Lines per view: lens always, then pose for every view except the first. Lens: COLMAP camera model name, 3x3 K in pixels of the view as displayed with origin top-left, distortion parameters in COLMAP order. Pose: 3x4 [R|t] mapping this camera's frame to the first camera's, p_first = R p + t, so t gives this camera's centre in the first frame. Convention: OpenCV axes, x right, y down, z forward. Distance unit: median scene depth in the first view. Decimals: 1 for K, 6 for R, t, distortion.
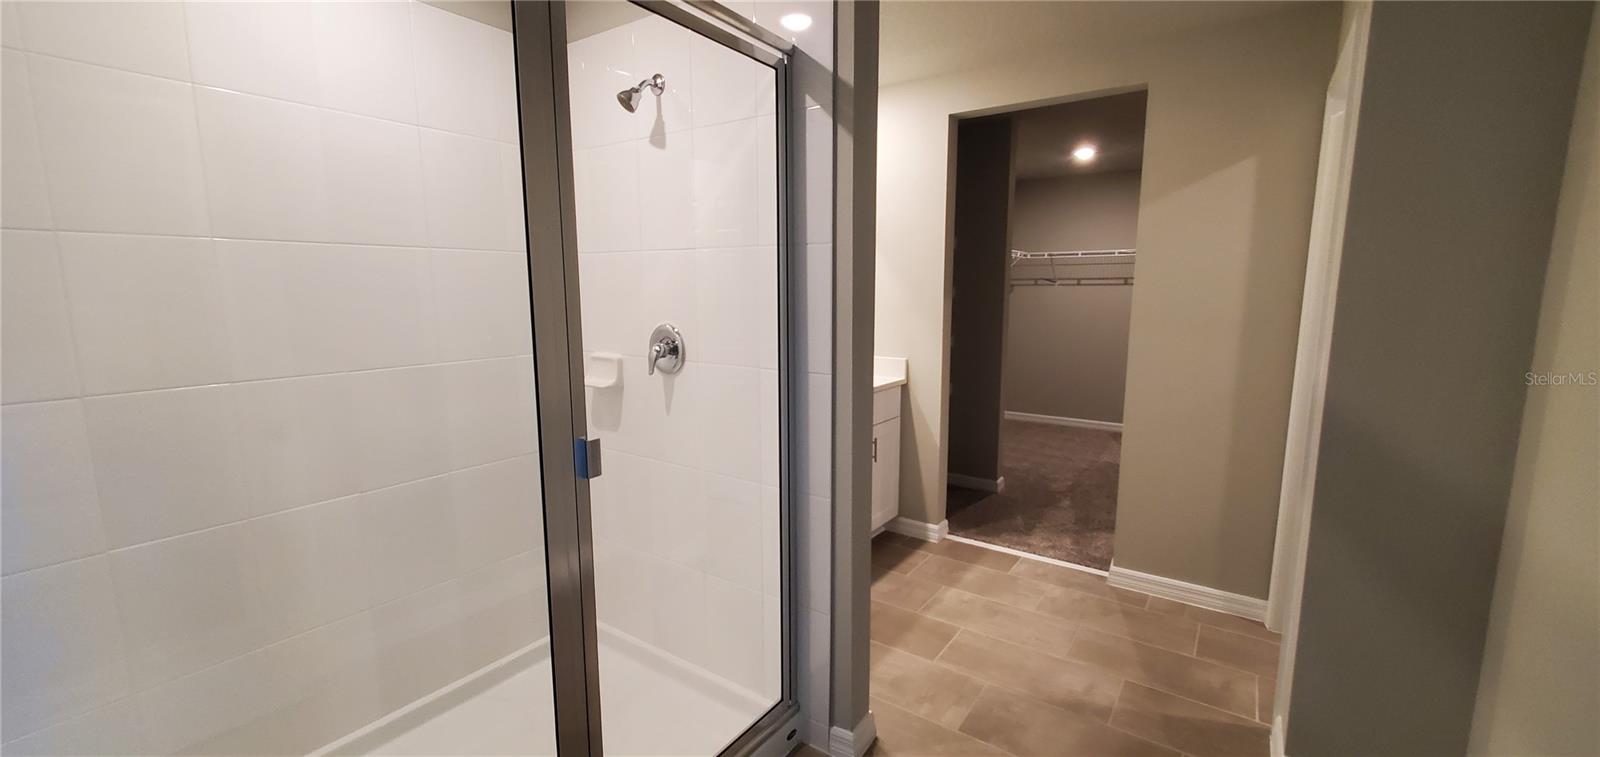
lens RADIAL K [[639.6, 0, 808.7], [0, 639.6, 382.2], [0, 0, 1]] dist [0.001019, -0.000160]
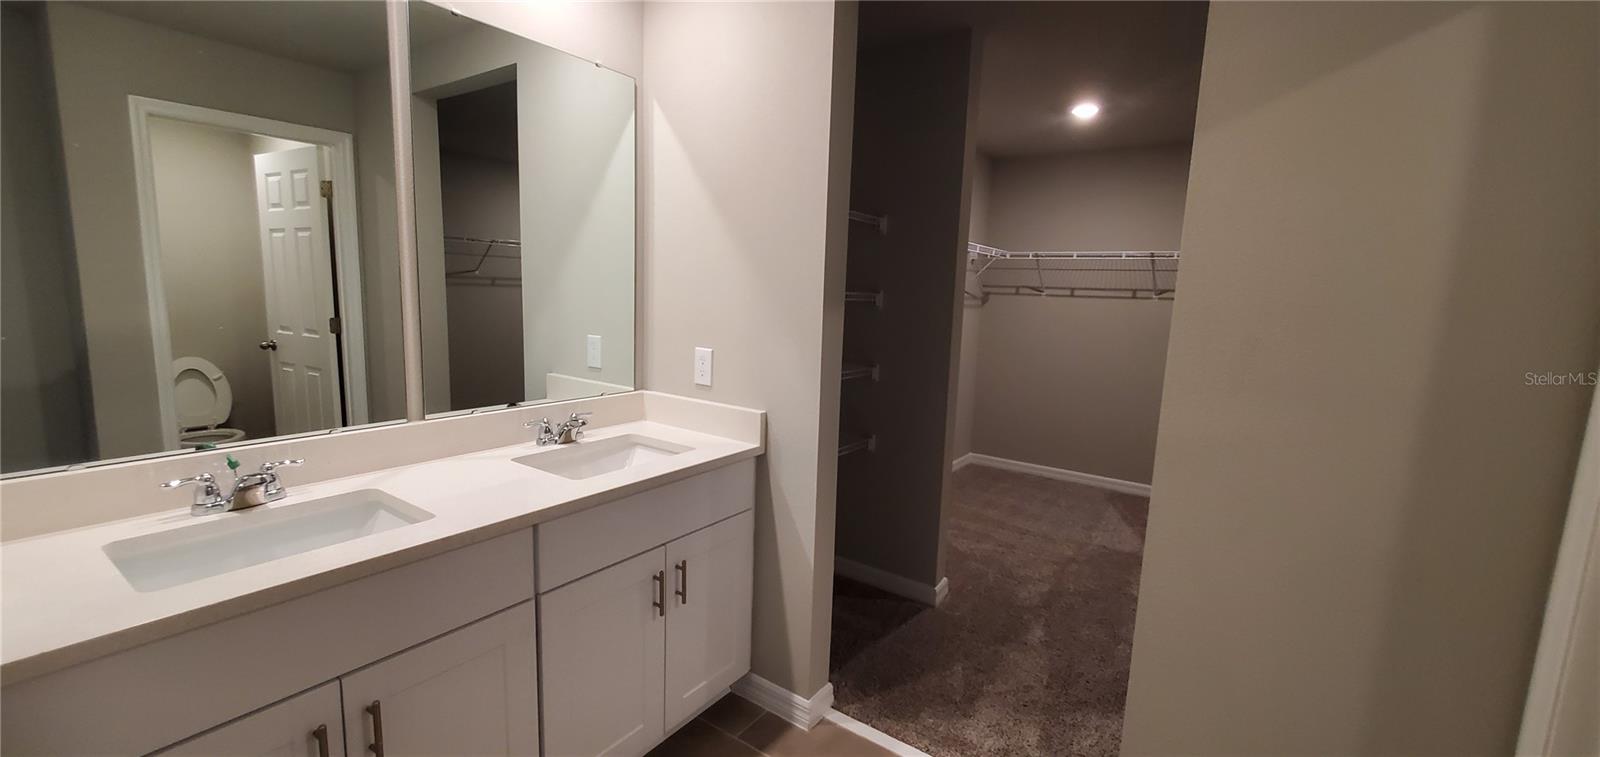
lens RADIAL K [[639.6, 0, 808.7], [0, 639.6, 382.2], [0, 0, 1]] dist [0.001019, -0.000160]
pose [[0.999258, 0.037684, 0.008002, 0.149730], [-0.037659, 0.999285, -0.003310, -0.049976], [-0.008121, 0.003006, 0.999963, 0.338885]]
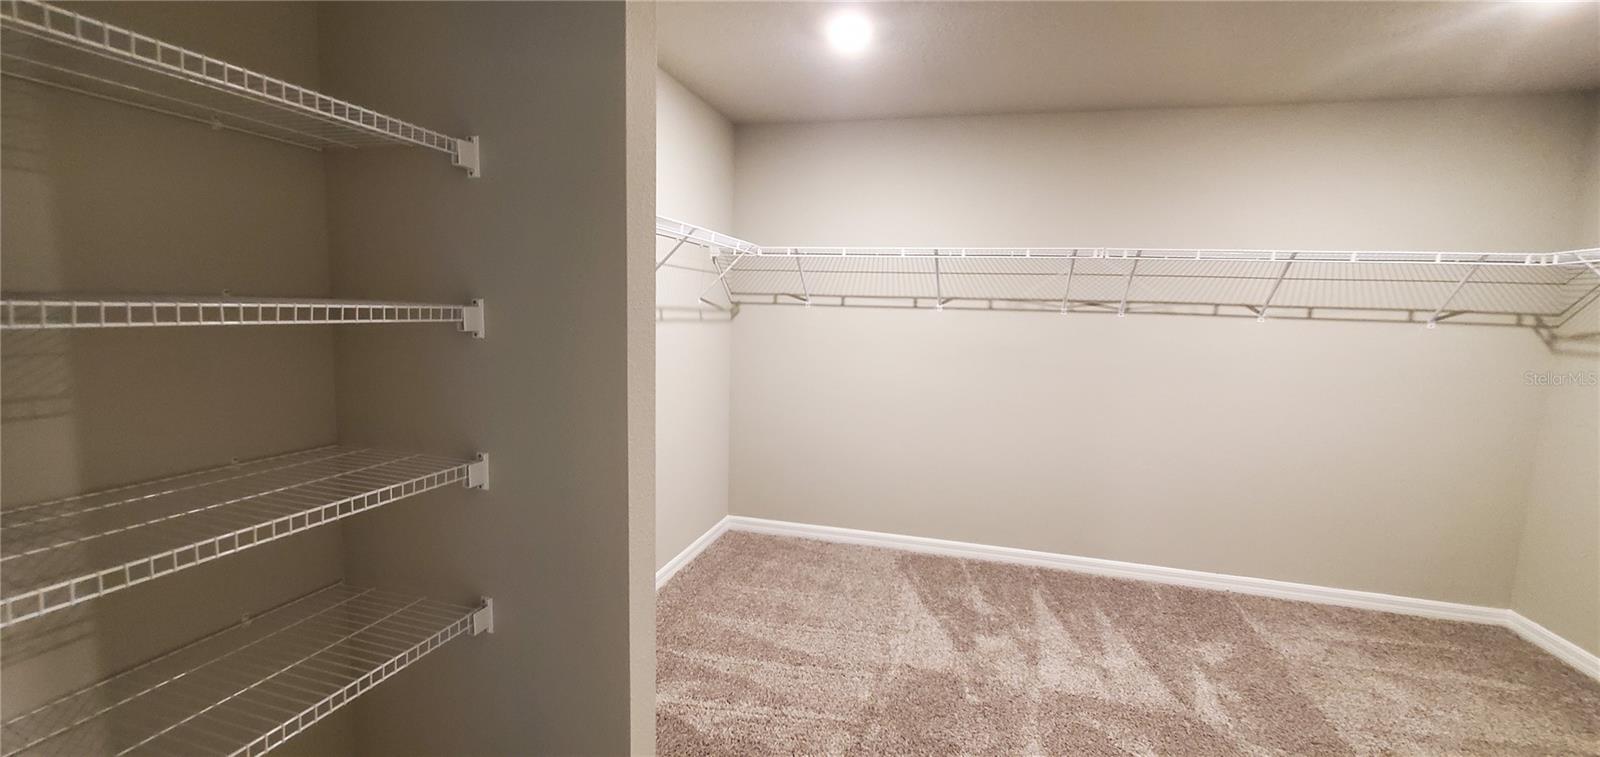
lens RADIAL K [[639.6, 0, 808.7], [0, 639.6, 382.2], [0, 0, 1]] dist [0.001019, -0.000160]
pose [[0.938607, -0.010621, 0.344824, 0.267777], [0.019198, 0.999585, -0.021468, -0.099447], [-0.344453, 0.026770, 0.938422, 0.652494]]
